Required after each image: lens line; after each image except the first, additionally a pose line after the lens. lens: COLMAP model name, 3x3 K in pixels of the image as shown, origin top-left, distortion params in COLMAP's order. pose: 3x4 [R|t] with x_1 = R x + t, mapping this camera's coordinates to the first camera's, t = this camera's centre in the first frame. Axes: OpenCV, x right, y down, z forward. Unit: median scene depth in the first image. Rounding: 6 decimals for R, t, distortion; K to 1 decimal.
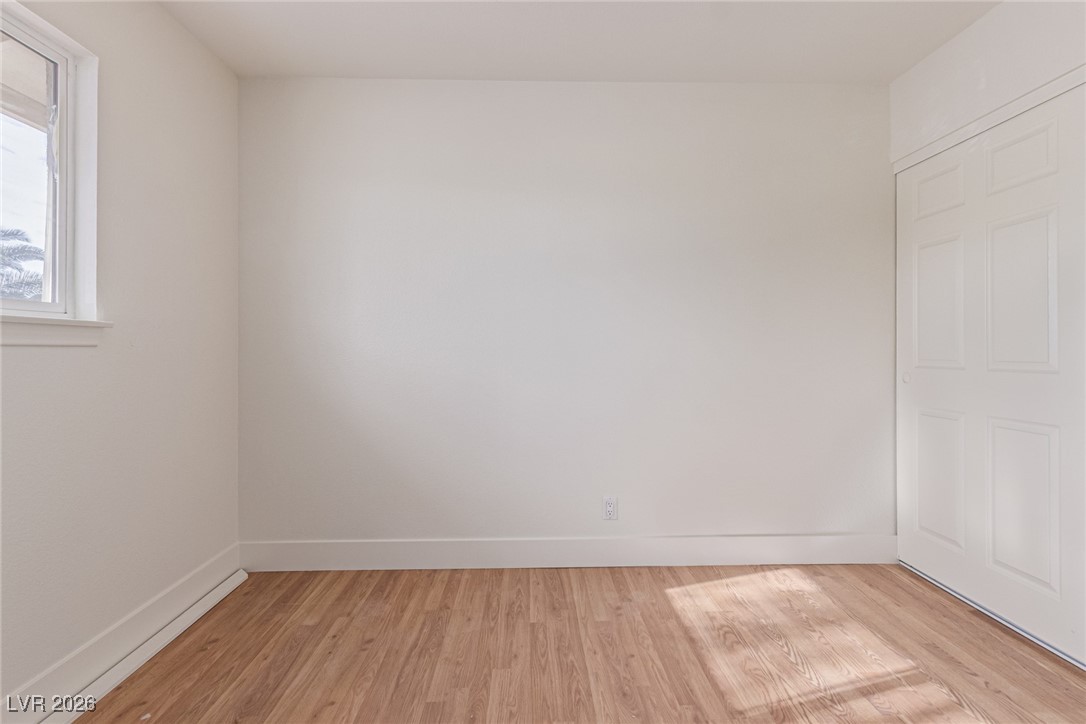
lens RADIAL K [[515.6, 0, 542.2], [0, 515.6, 350.6], [0, 0, 1]] dist [0.010330, -0.002837]
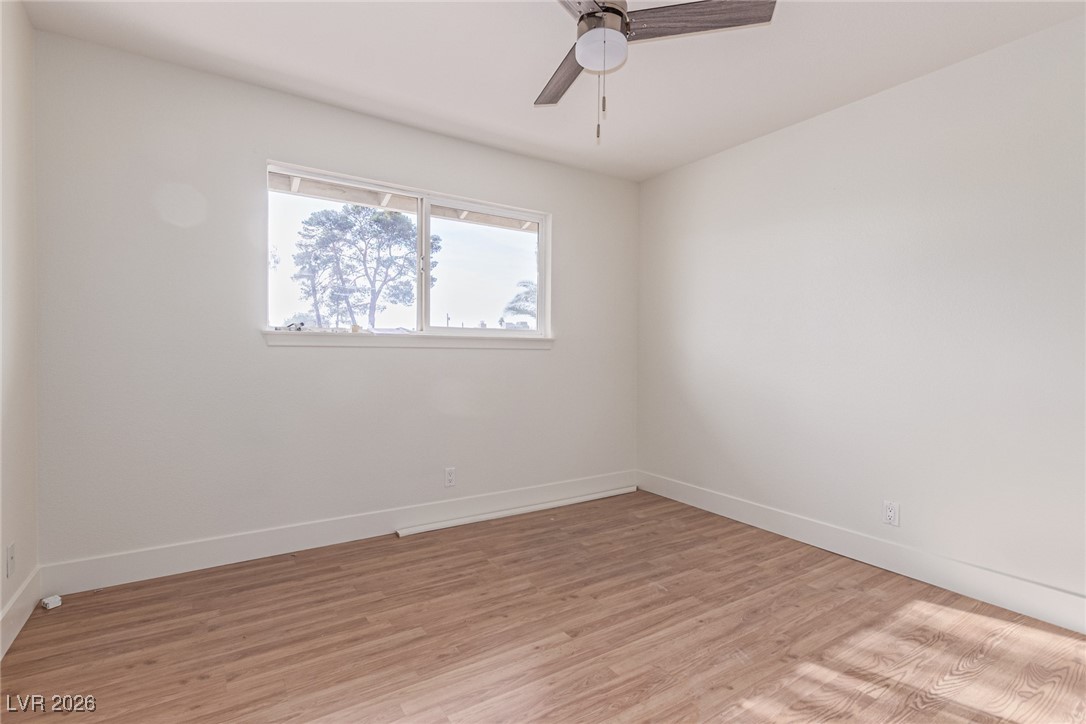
lens RADIAL K [[515.6, 0, 535.4], [0, 515.6, 352.8], [0, 0, 1]] dist [0.010330, -0.002837]
pose [[0.523504, 0.016634, -0.851861, 0.753027], [-0.010429, 0.999860, 0.013115, -0.017710], [0.851960, 0.002018, 0.523604, -0.147466]]
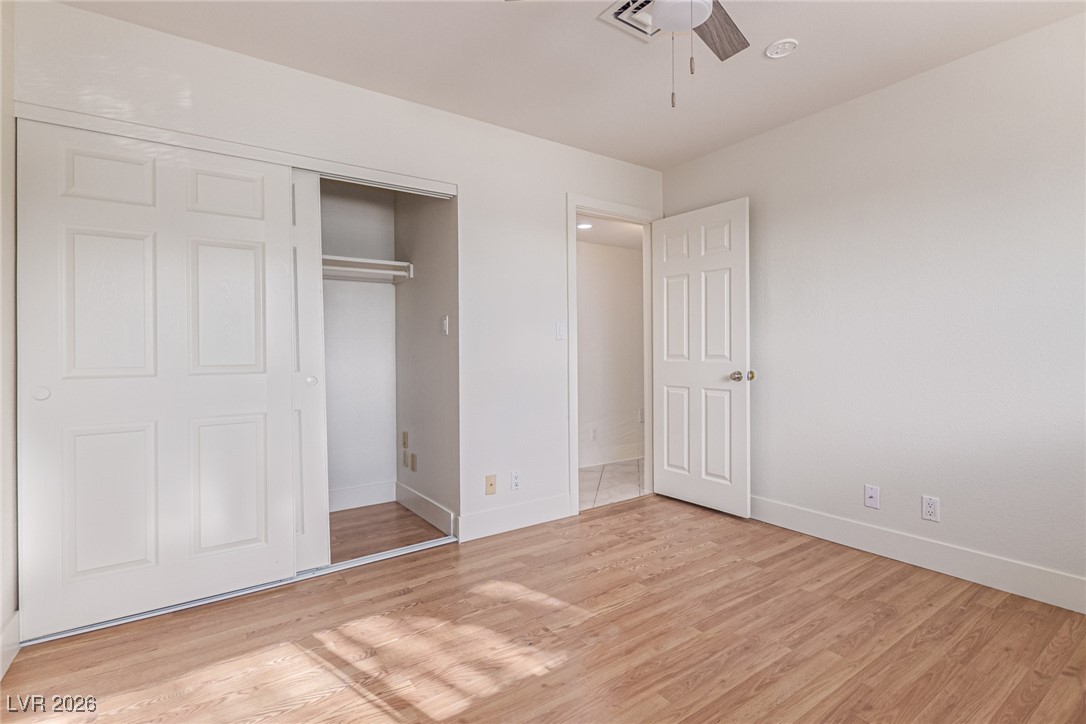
lens RADIAL K [[515.6, 0, 534.6], [0, 515.6, 356.0], [0, 0, 1]] dist [0.010330, -0.002837]
pose [[-0.545257, -0.002375, 0.838265, -0.399964], [0.006527, 0.999954, 0.007079, -0.004743], [-0.838243, 0.009331, -0.545216, 0.951775]]
